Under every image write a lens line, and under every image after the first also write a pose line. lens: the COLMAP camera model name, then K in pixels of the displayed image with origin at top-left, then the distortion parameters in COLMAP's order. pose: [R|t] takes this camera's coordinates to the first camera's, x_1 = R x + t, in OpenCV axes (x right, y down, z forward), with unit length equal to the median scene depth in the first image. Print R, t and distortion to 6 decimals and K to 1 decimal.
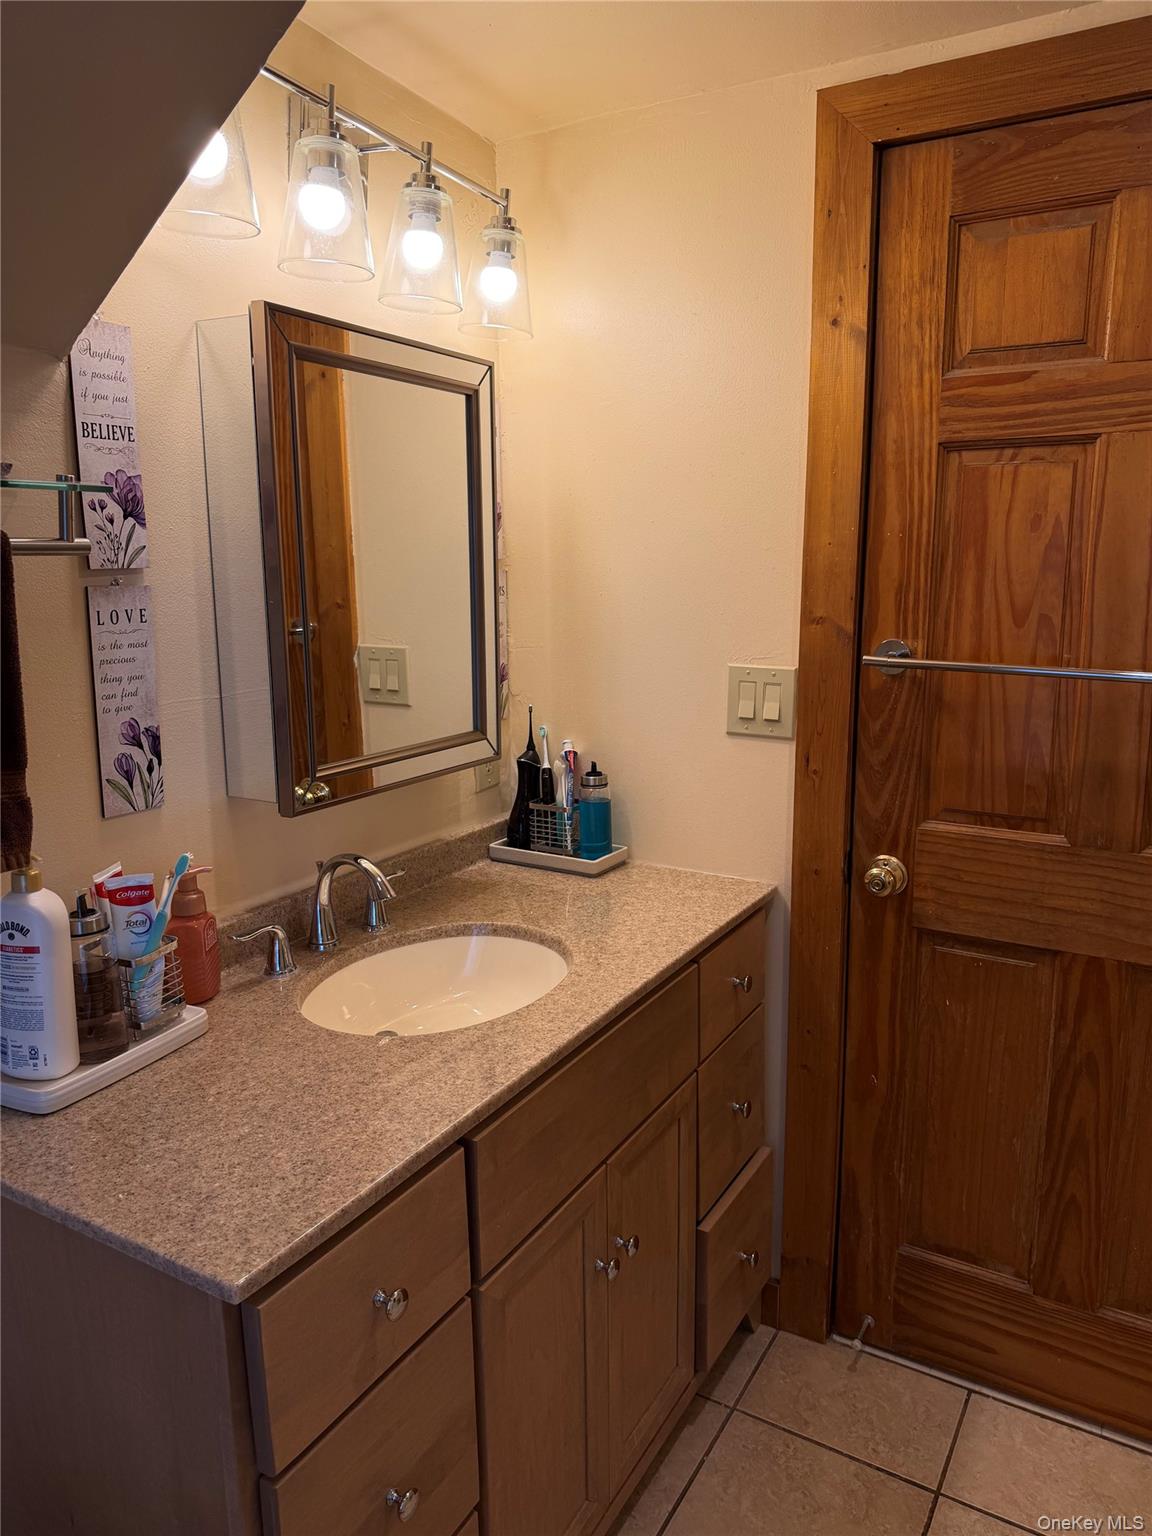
lens RADIAL K [[1079.7, 0, 579.5], [0, 1079.7, 773.6], [0, 0, 1]] dist [0.005035, -0.024914]
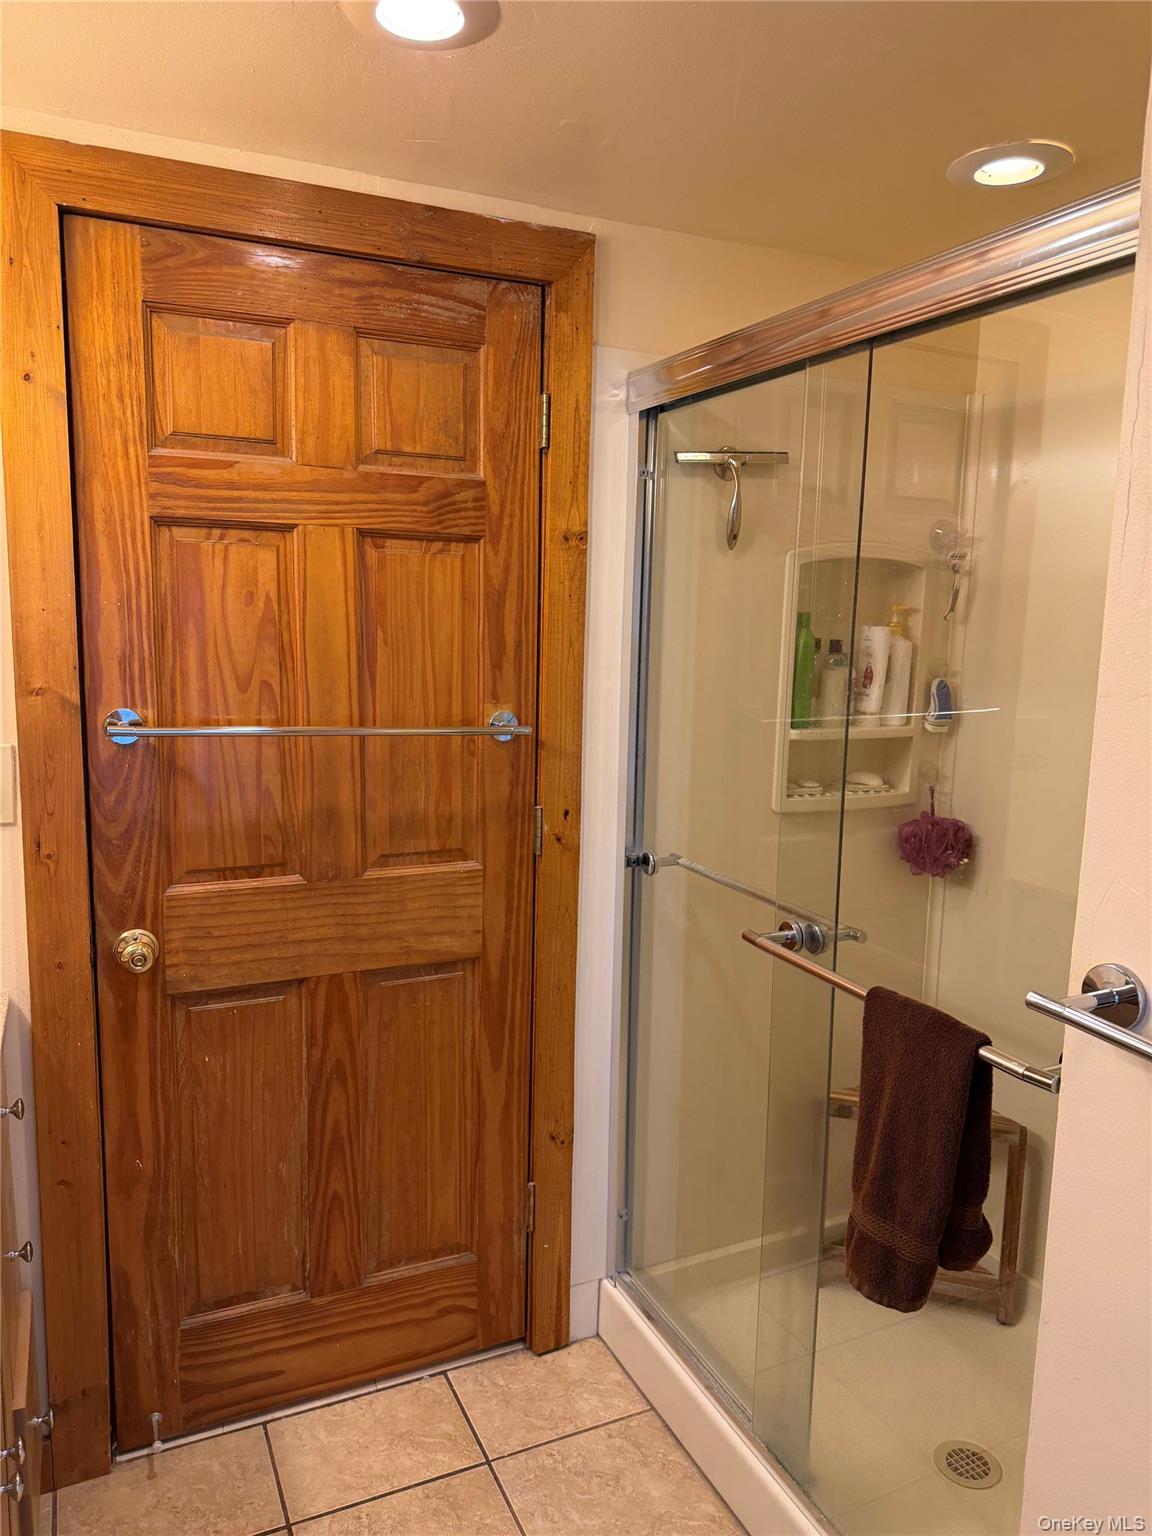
lens RADIAL K [[1079.7, 0, 589.4], [0, 1079.7, 765.7], [0, 0, 1]] dist [0.005035, -0.024914]
pose [[0.556113, -0.092900, 0.825898, -0.292849], [0.137821, 0.990283, 0.018589, -0.033550], [-0.819599, 0.103489, 0.563513, 0.106111]]
